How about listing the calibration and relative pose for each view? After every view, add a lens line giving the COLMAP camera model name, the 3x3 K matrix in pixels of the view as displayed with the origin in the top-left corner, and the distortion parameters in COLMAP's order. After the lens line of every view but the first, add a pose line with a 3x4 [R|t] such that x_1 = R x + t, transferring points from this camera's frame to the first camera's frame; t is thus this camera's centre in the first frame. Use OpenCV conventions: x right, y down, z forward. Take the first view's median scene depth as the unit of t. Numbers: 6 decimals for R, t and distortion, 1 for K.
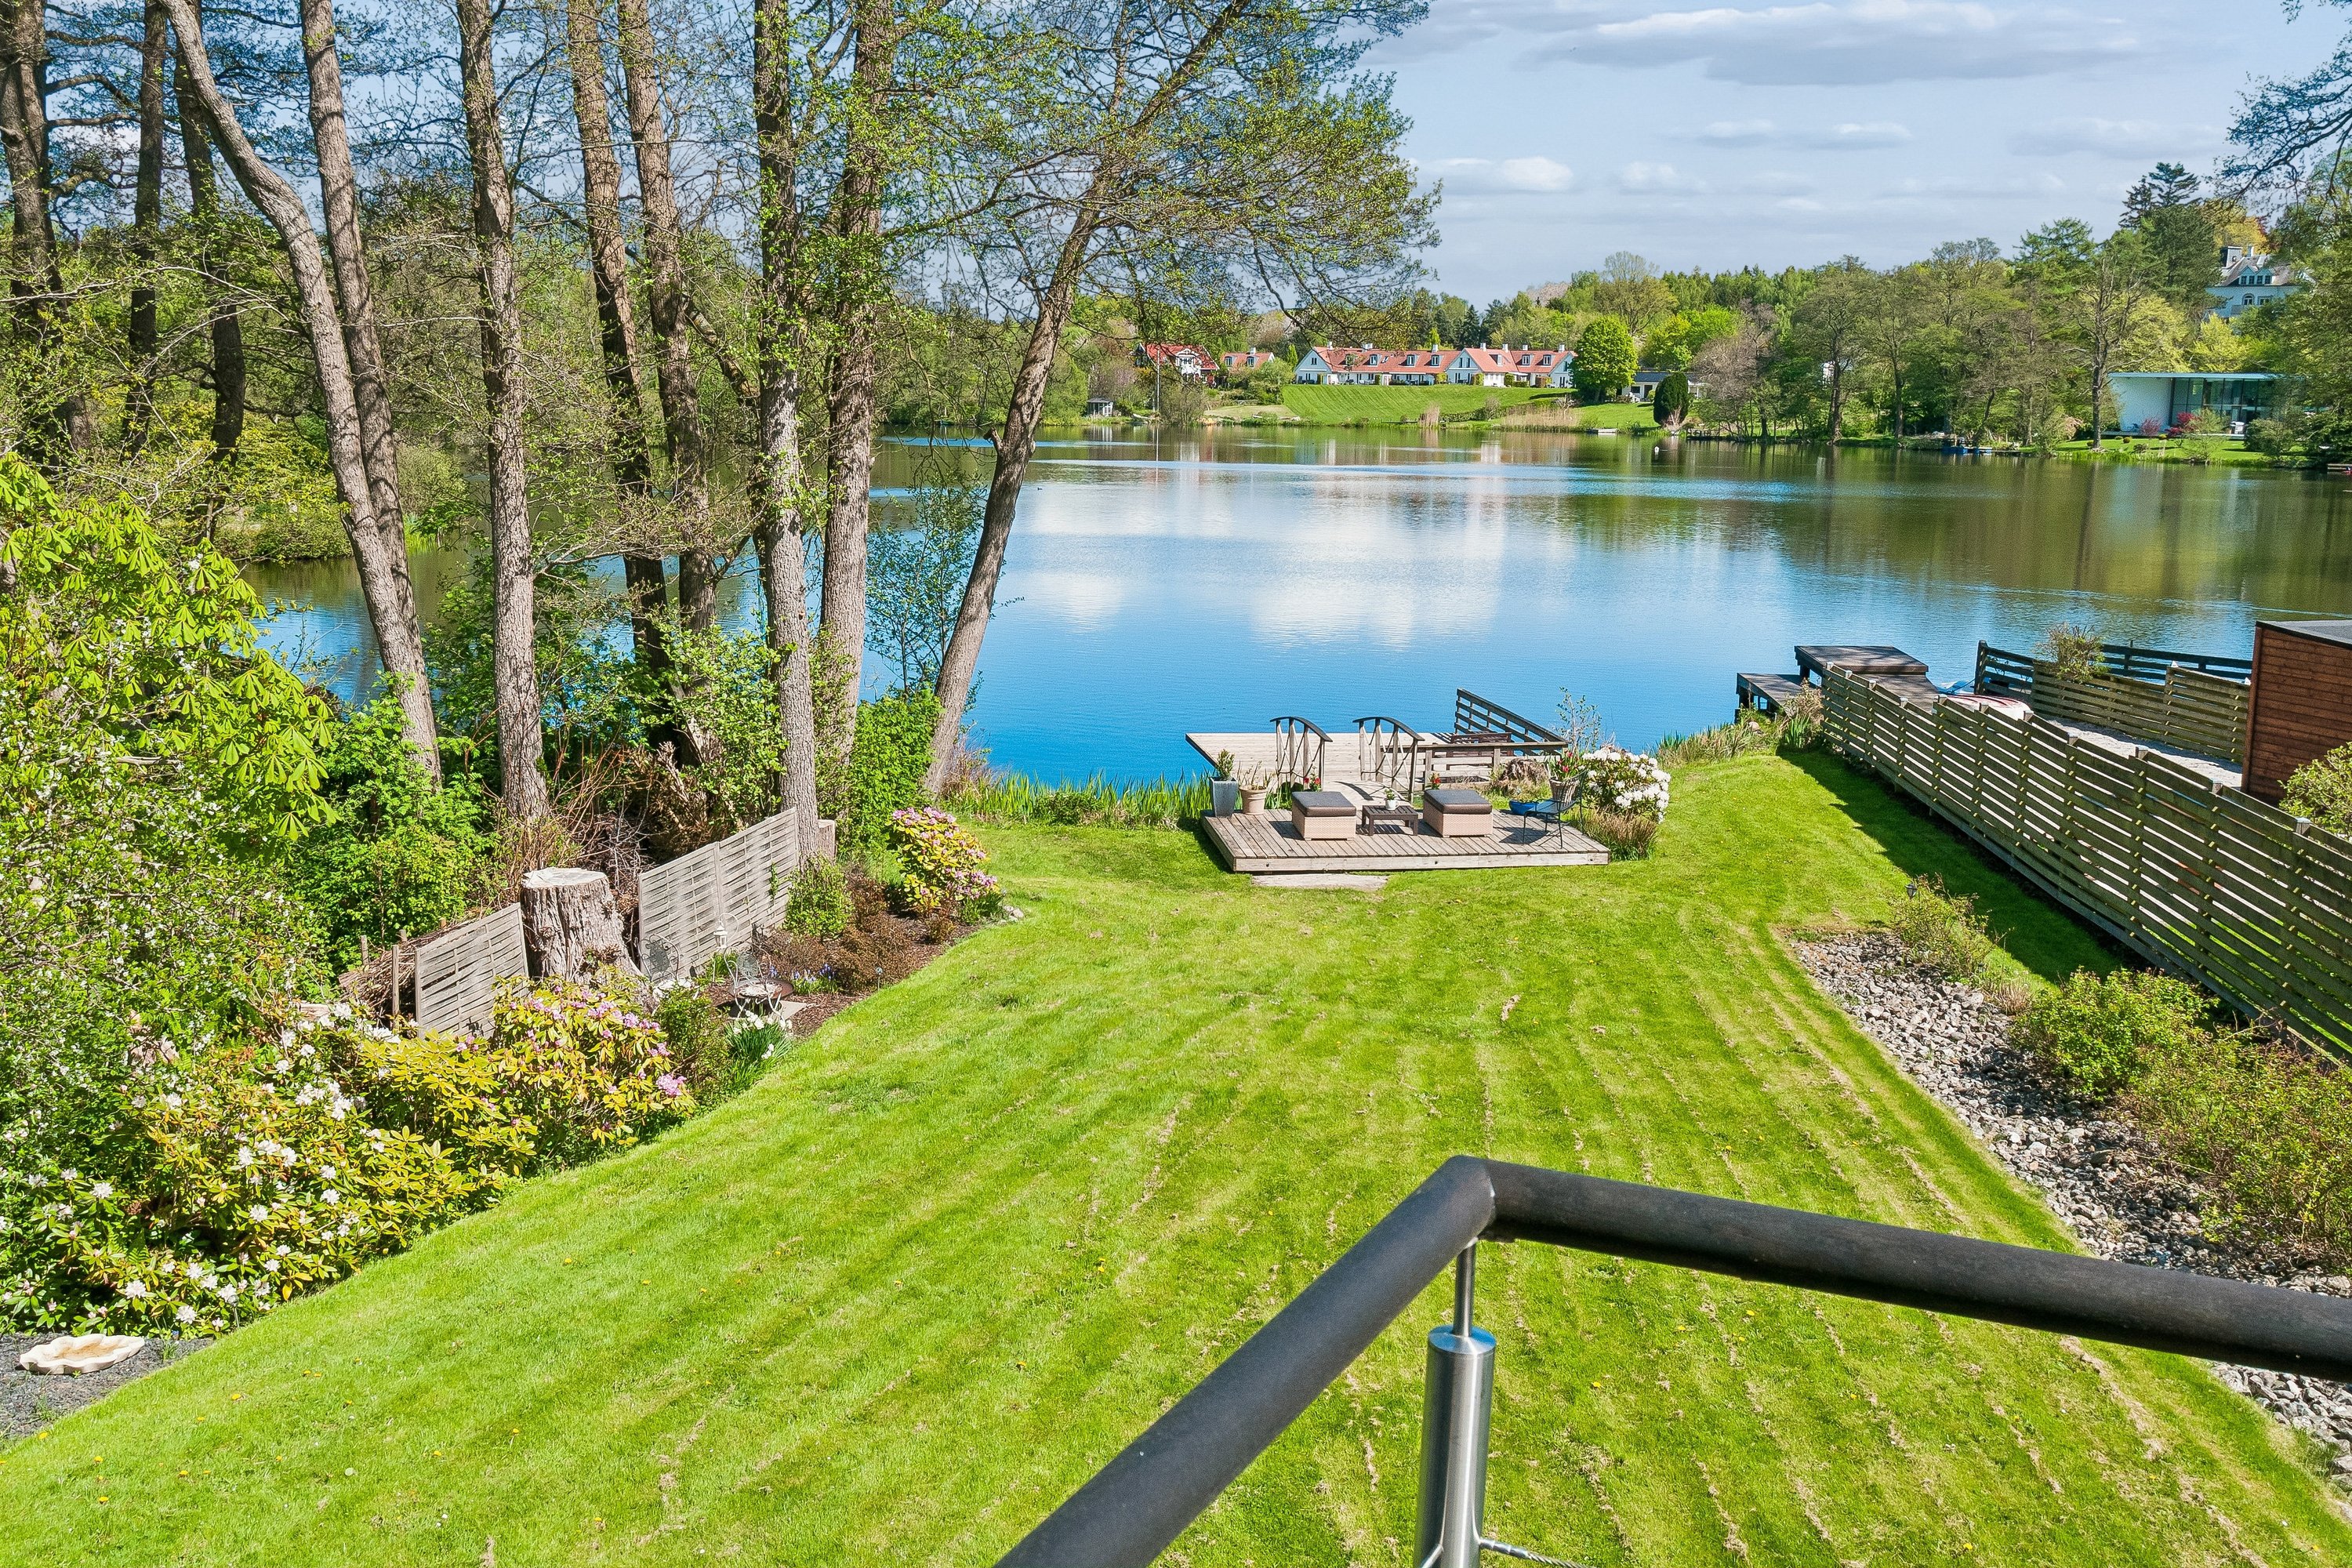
lens RADIAL K [[2301.7, 0, 1233.2], [0, 2301.7, 784.2], [0, 0, 1]] dist [0.012940, 0.020846]
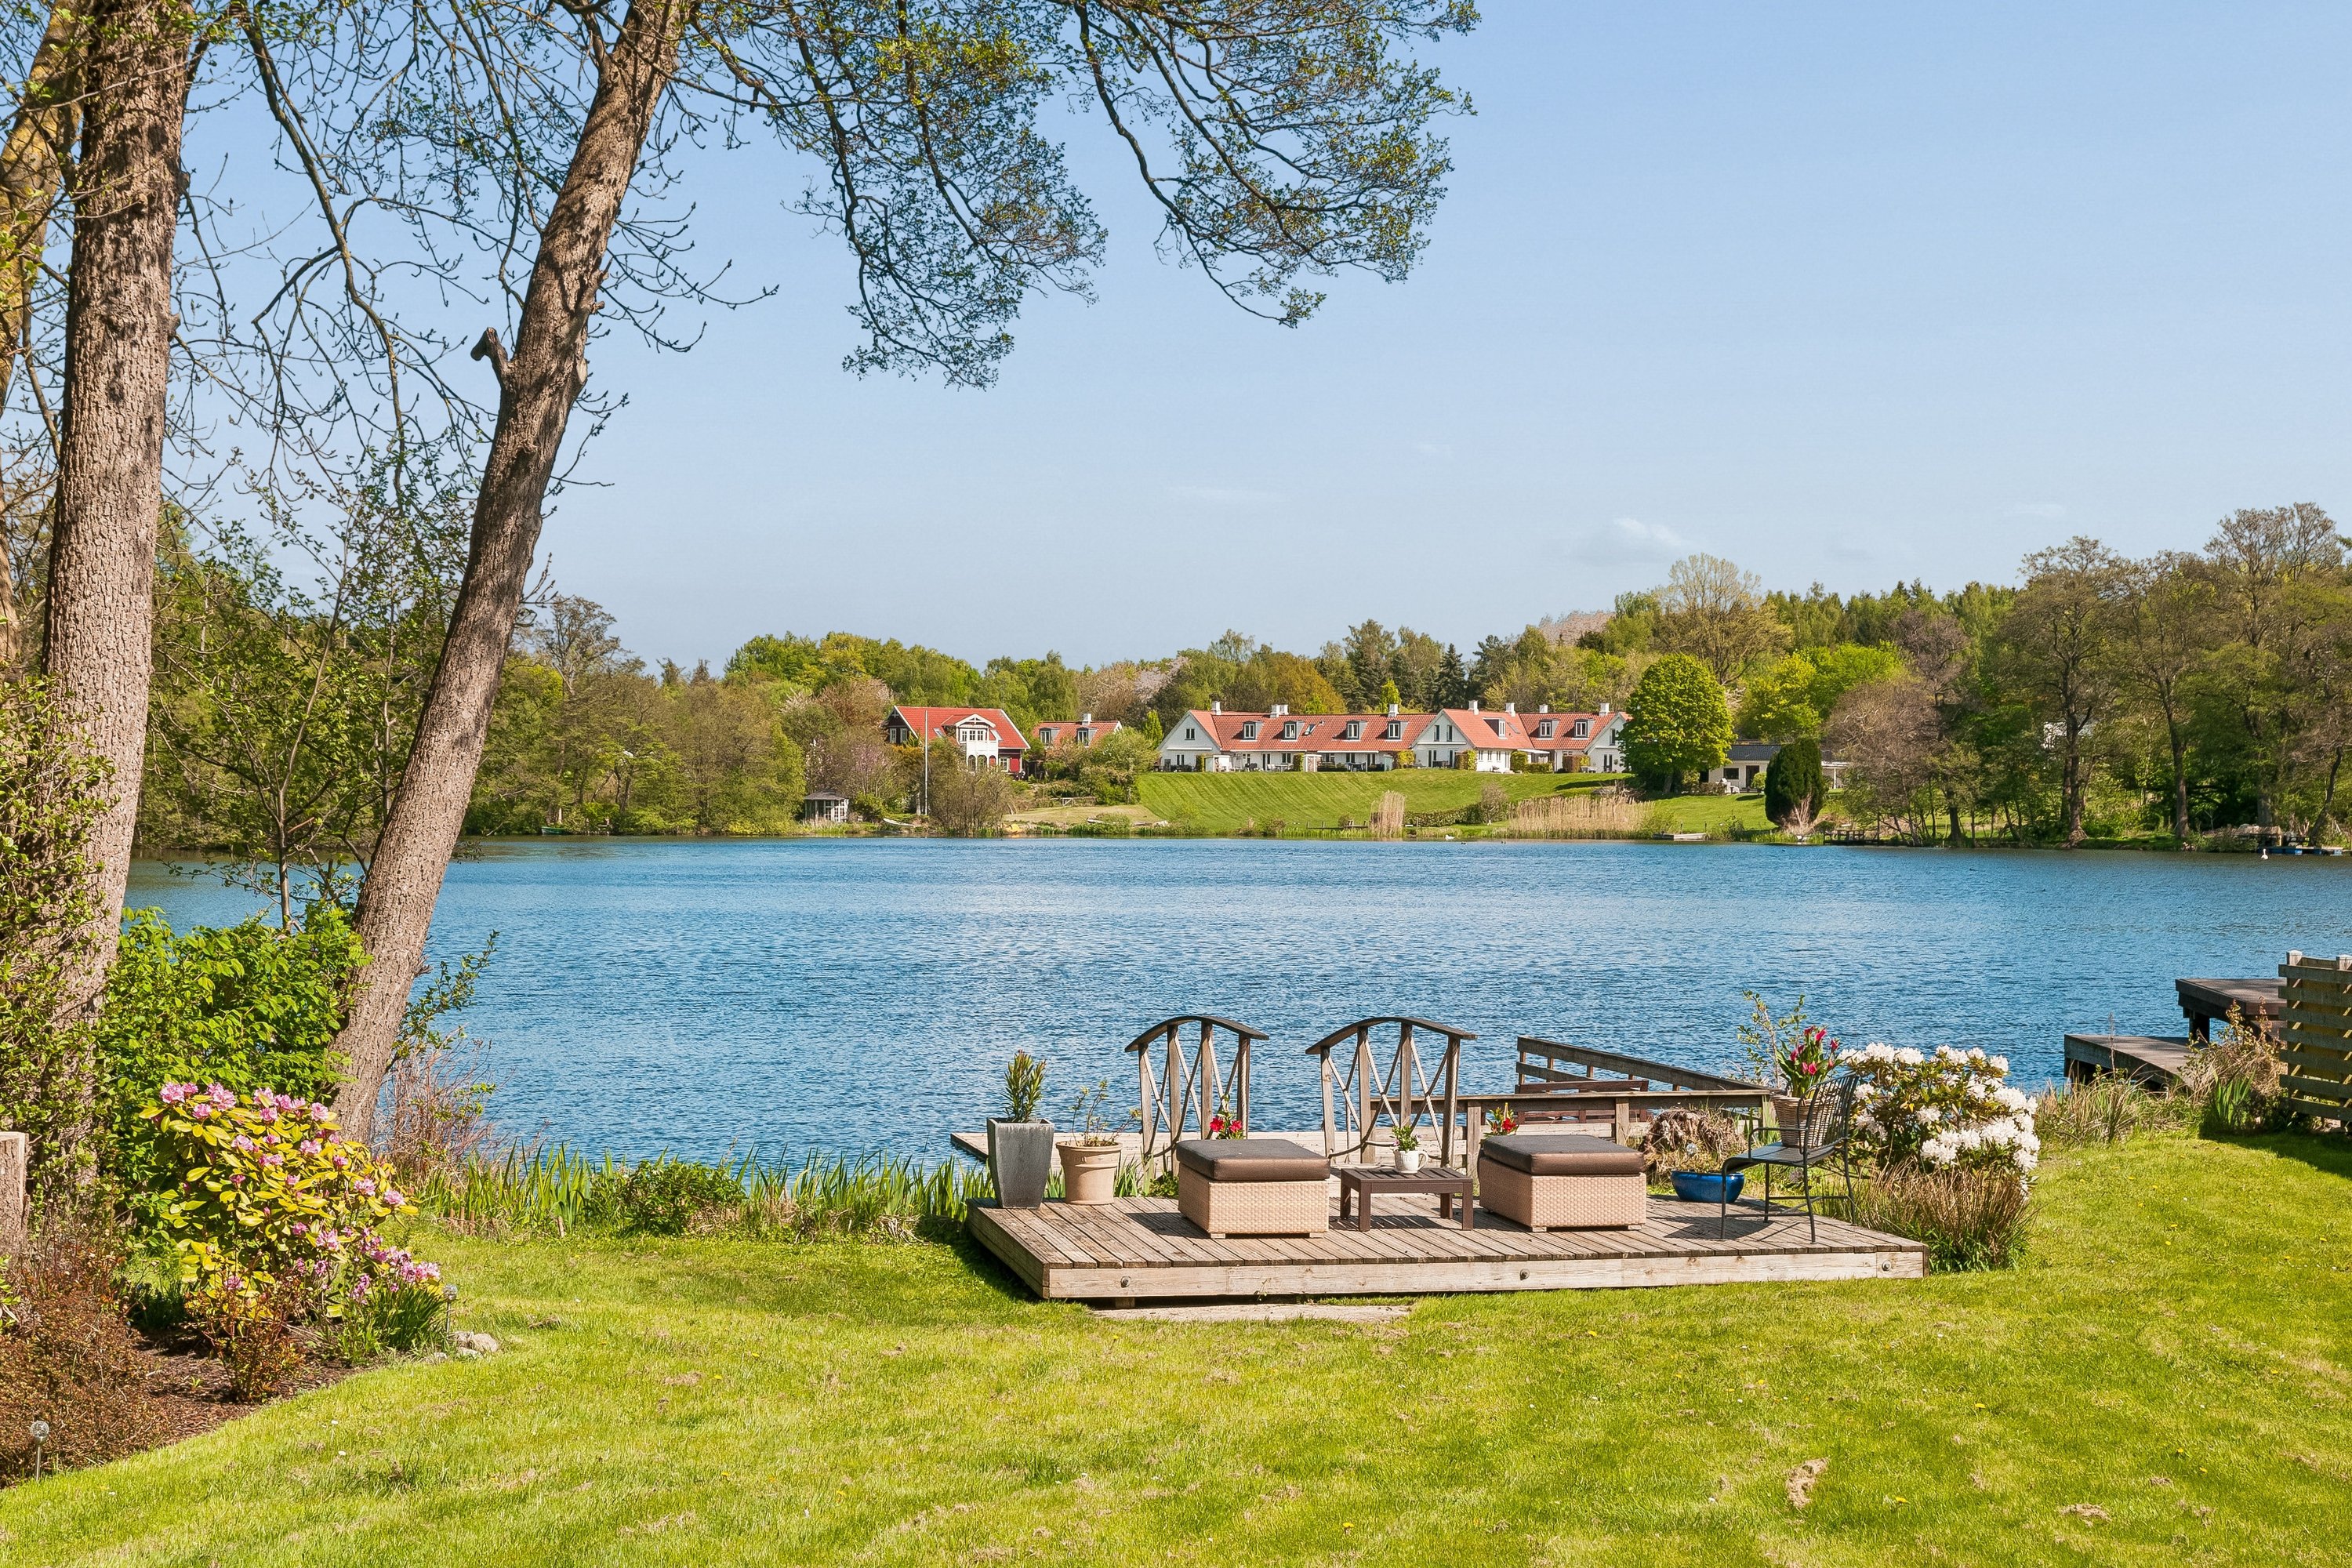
lens RADIAL K [[3868.5, 0, 1240.5], [0, 3868.5, 791.1], [0, 0, 1]] dist [0.027376, 0.171934]
pose [[0.998821, -0.008017, 0.047887, 0.002821], [0.016284, 0.984462, -0.174843, 0.064339], [-0.045741, 0.175416, 0.983431, 0.265574]]
